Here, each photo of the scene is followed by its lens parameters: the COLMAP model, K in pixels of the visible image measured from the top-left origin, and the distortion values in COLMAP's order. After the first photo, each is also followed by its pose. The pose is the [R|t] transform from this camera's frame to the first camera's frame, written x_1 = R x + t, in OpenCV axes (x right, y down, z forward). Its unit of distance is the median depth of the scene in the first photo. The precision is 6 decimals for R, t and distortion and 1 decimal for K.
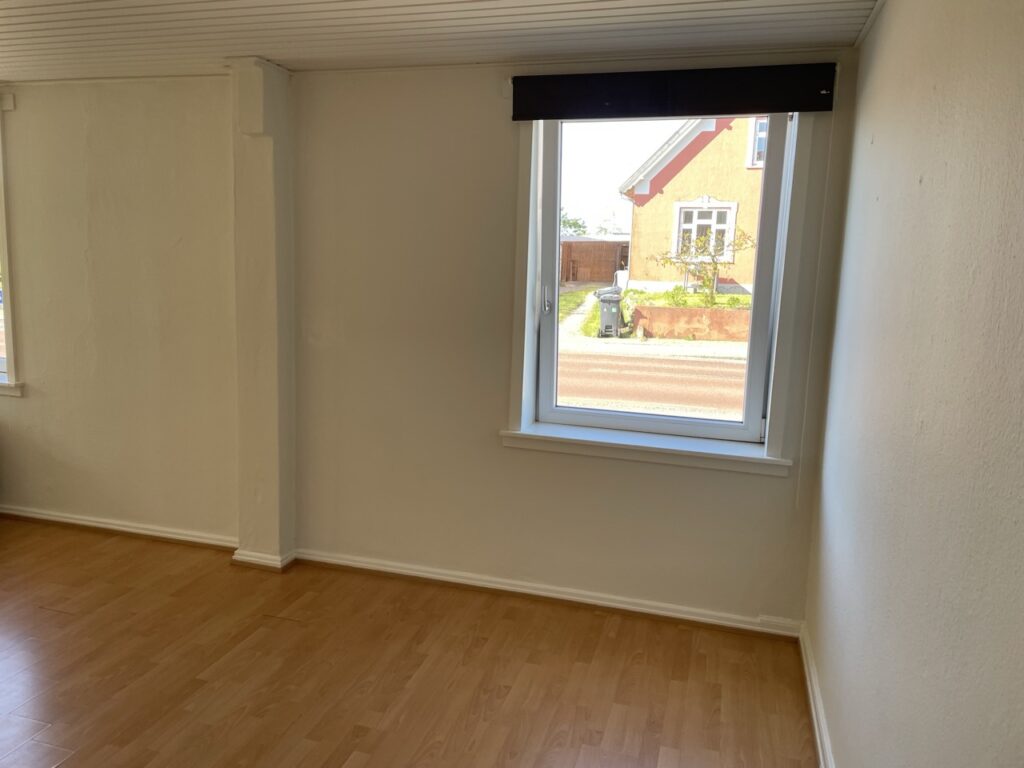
lens RADIAL K [[768.6, 0, 510.2], [0, 768.6, 371.1], [0, 0, 1]] dist [0.089609, -0.118098]
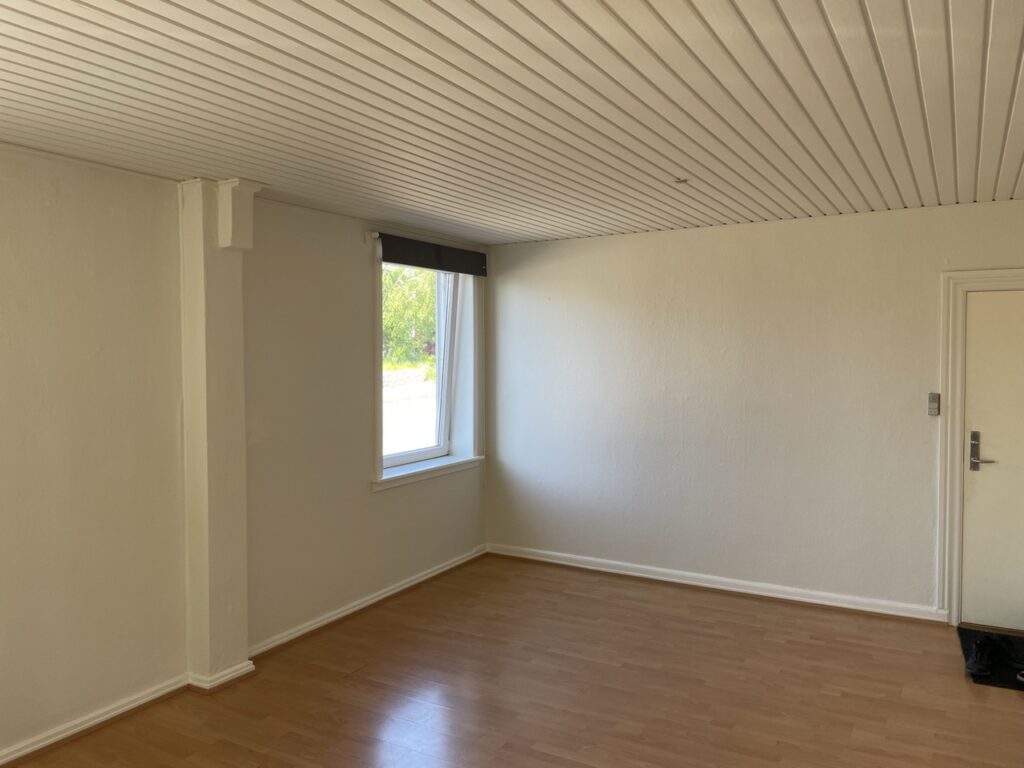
lens RADIAL K [[768.6, 0, 507.7], [0, 768.6, 377.6], [0, 0, 1]] dist [0.089609, -0.118098]
pose [[0.233991, -0.067424, 0.969898, -1.254818], [0.154450, 0.987502, 0.031386, -0.106925], [-0.959892, 0.142457, 0.241480, 0.416762]]
